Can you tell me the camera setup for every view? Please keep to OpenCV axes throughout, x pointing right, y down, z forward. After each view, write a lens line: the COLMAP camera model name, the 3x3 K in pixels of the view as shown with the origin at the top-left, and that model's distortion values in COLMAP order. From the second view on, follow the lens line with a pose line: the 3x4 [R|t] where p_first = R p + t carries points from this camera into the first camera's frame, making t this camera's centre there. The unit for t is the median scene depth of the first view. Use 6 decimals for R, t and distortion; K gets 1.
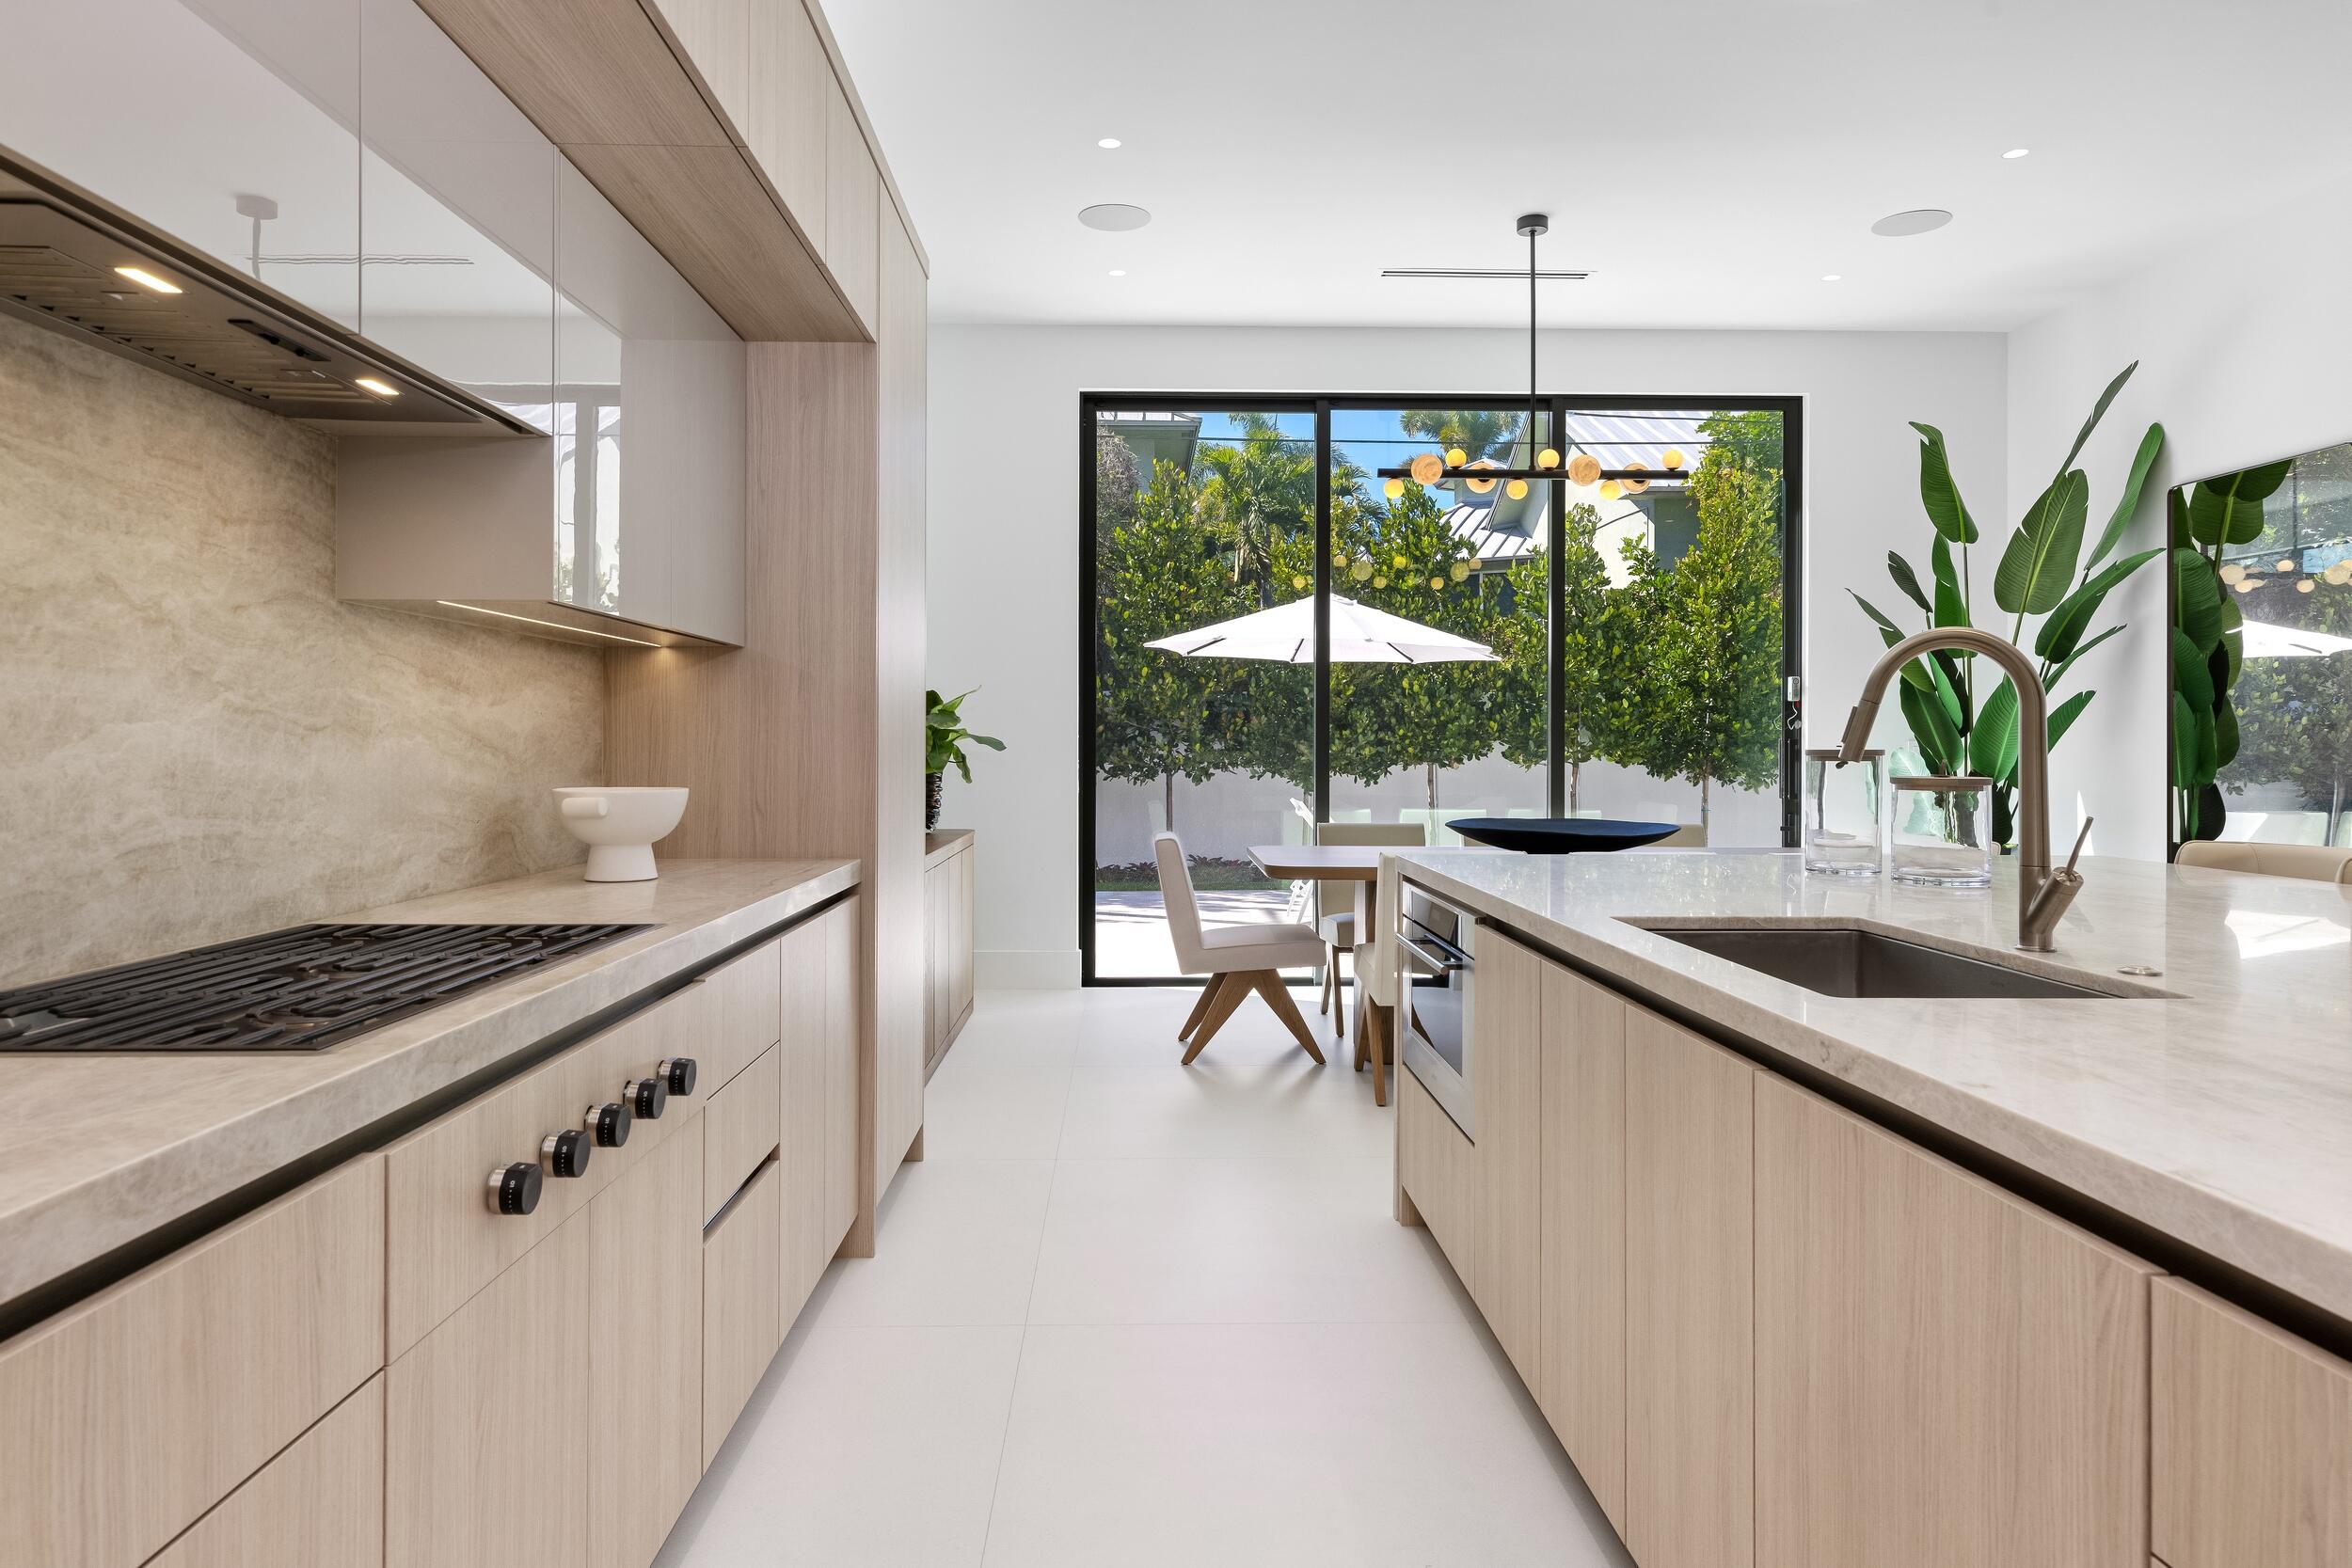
lens RADIAL K [[1410.6, 0, 1171.0], [0, 1410.6, 774.1], [0, 0, 1]] dist [-0.002696, -0.000571]
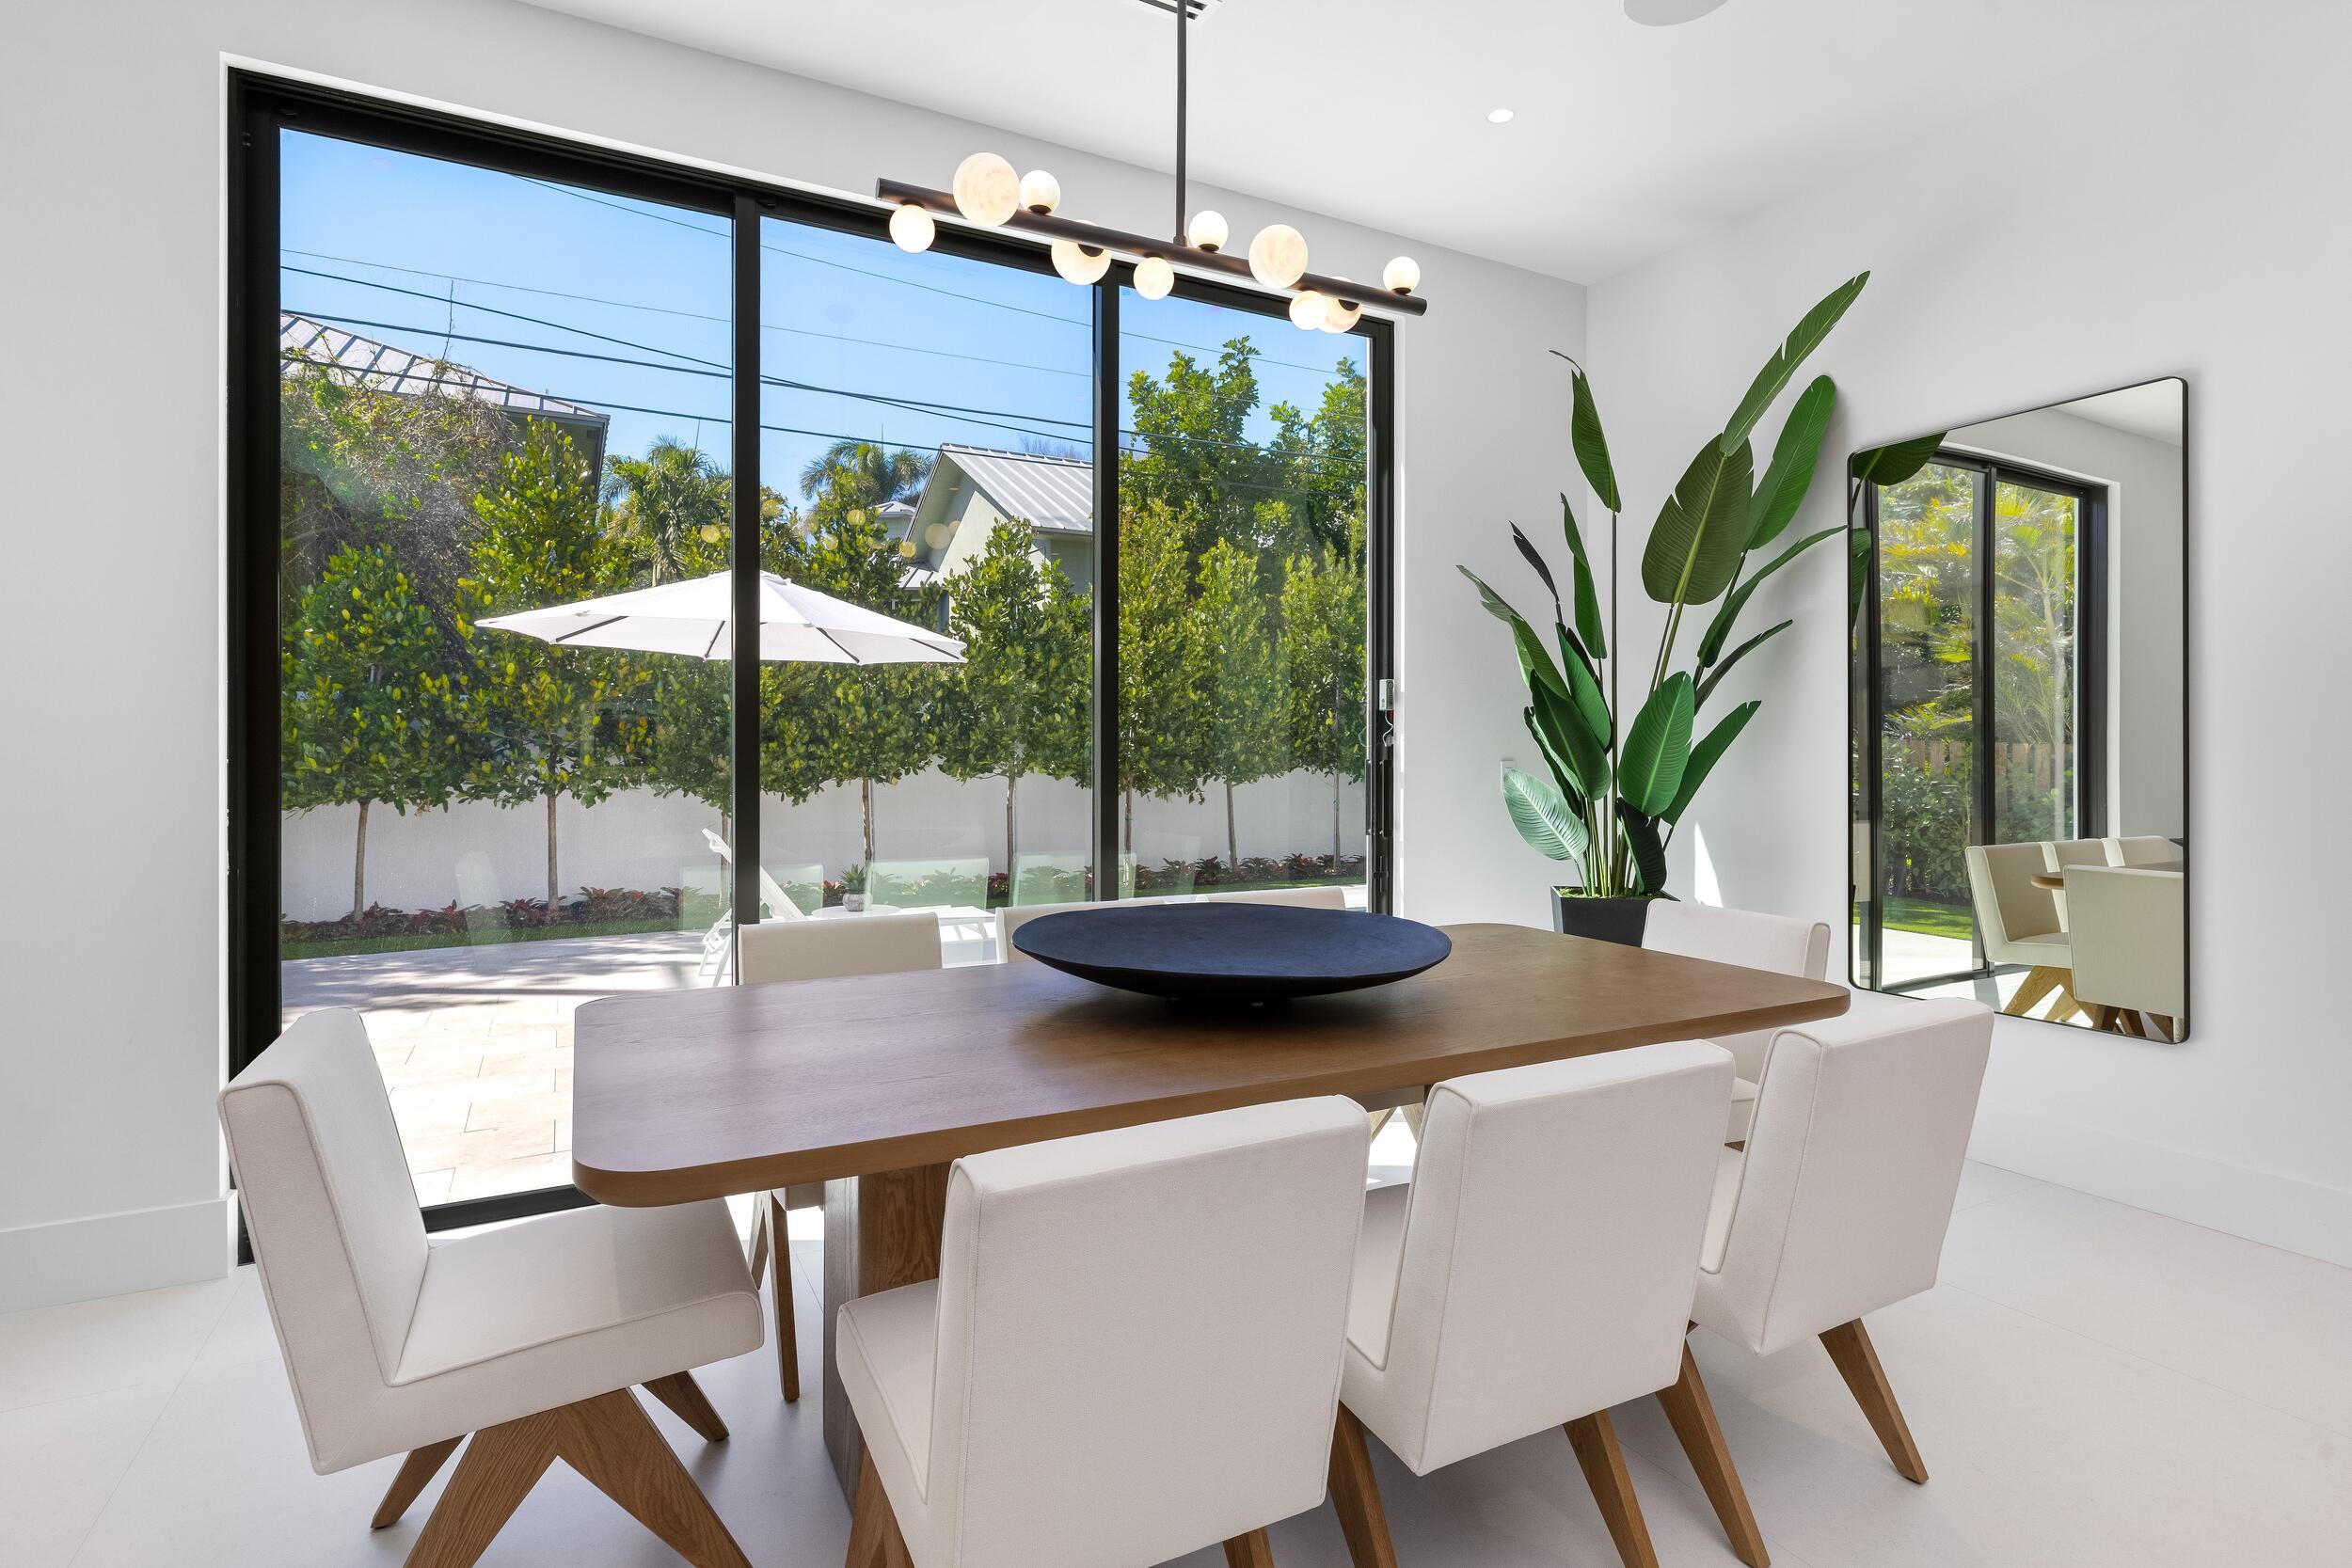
lens RADIAL K [[1164.3, 0, 1166.9], [0, 1164.3, 755.8], [0, 0, 1]] dist [-0.002658, 0.000163]
pose [[0.897797, -0.002300, 0.440404, 0.023233], [0.010427, 0.999817, -0.016035, -0.008337], [-0.440287, 0.018988, 0.897656, 0.224150]]
